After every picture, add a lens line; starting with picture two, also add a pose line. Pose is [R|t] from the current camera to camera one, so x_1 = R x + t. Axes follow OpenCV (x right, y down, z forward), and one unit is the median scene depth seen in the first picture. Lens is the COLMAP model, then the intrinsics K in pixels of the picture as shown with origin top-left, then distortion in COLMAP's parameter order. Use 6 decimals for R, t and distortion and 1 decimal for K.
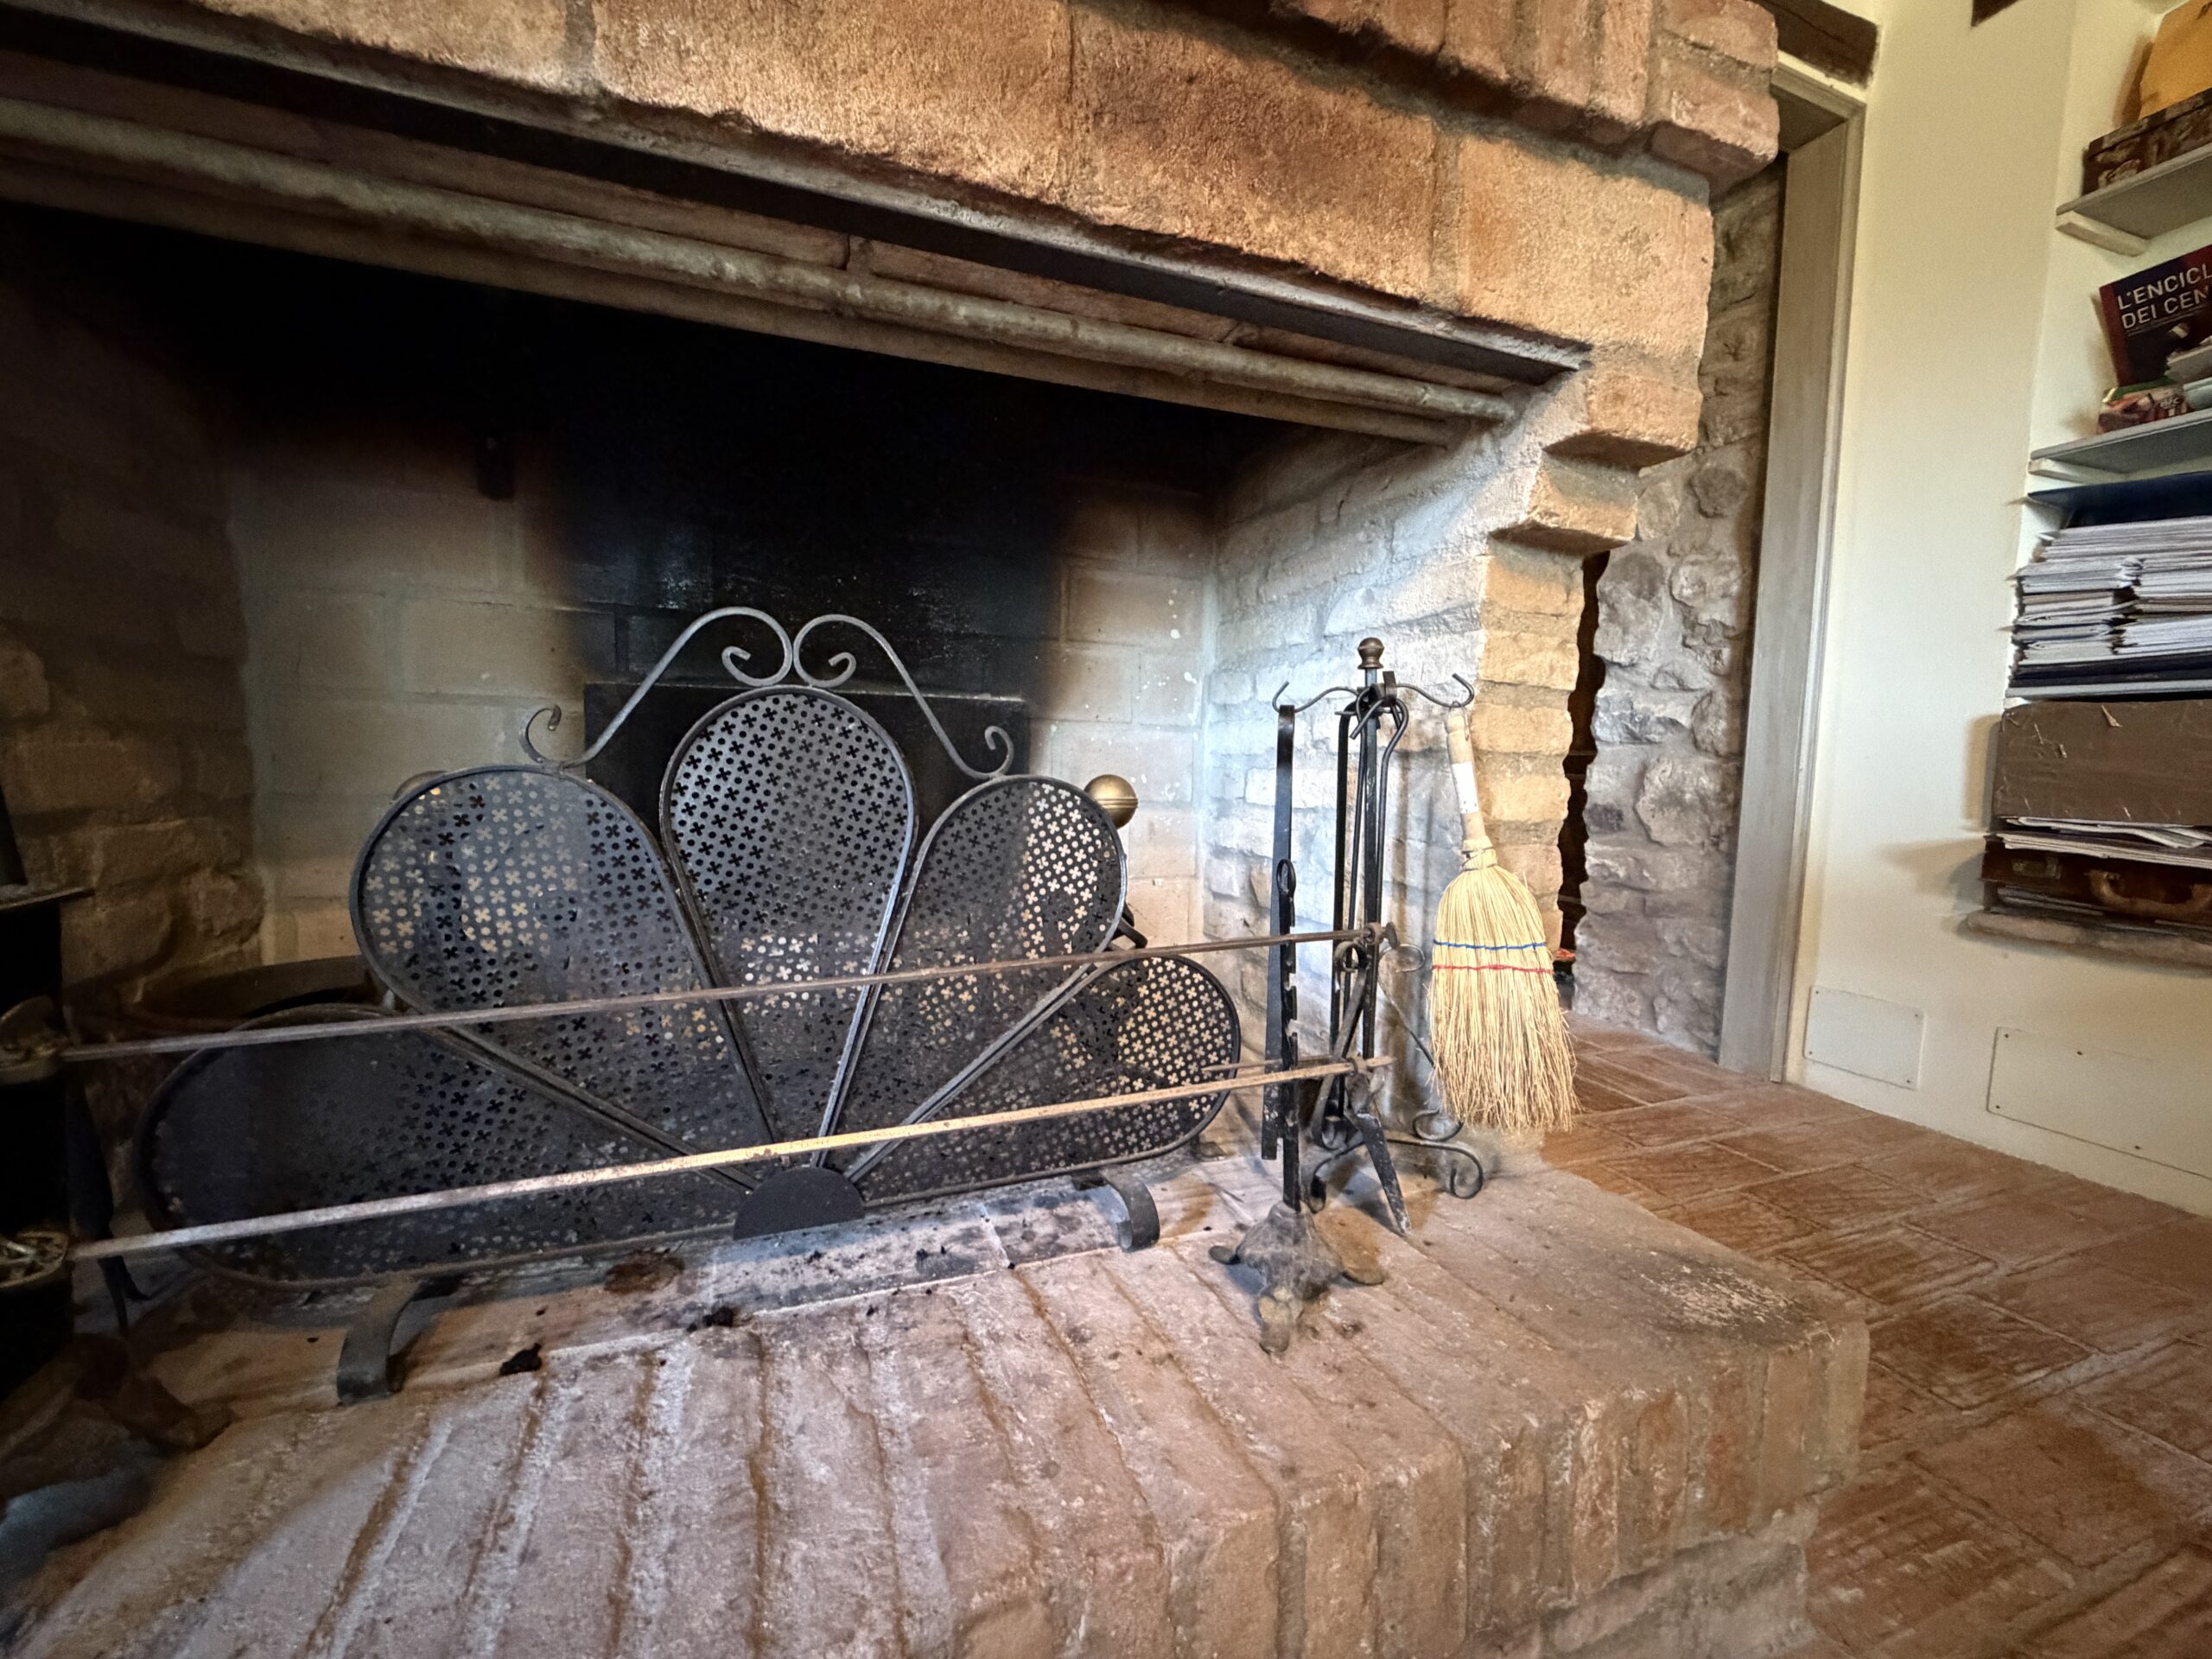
lens RADIAL K [[883.1, 0, 1102.9], [0, 883.1, 837.0], [0, 0, 1]] dist [-0.000546, 0.000293]
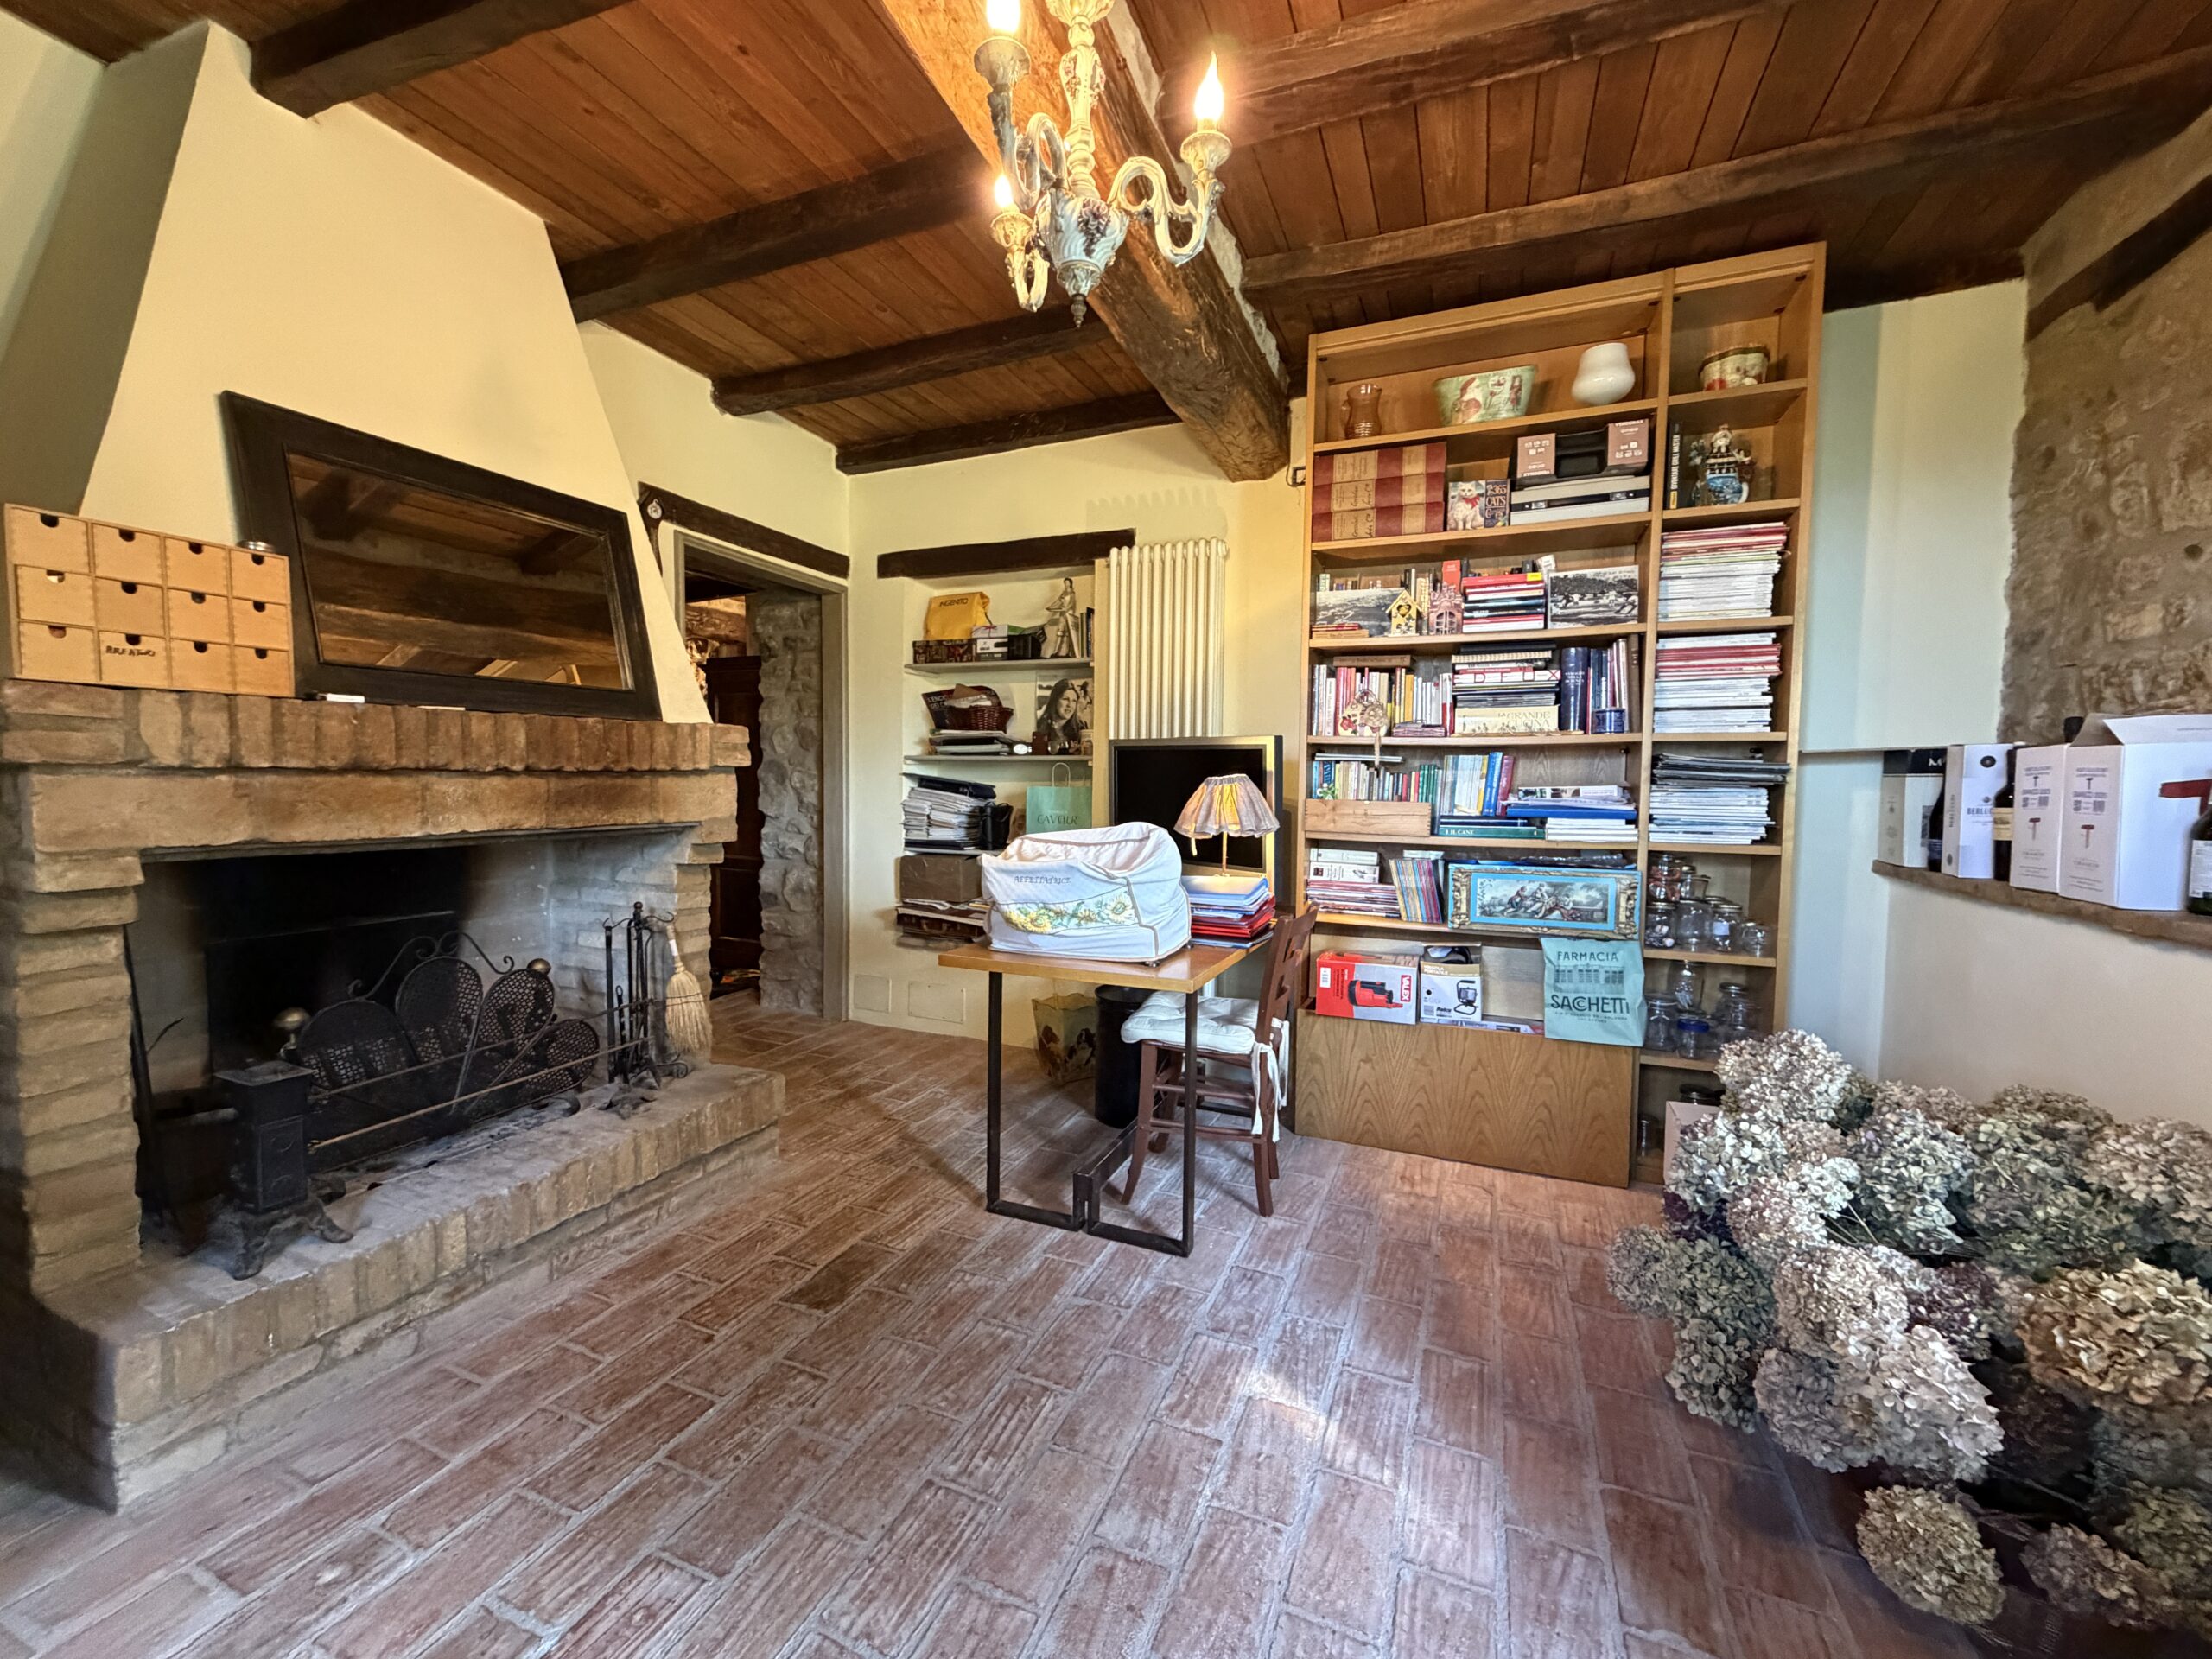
lens RADIAL K [[883.1, 0, 1107.9], [0, 883.1, 827.8], [0, 0, 1]] dist [-0.000546, 0.000293]
pose [[0.693505, -0.049651, 0.718739, -0.689090], [0.060885, 0.998093, 0.010201, -0.381554], [-0.717874, 0.036686, 0.695205, -2.108878]]
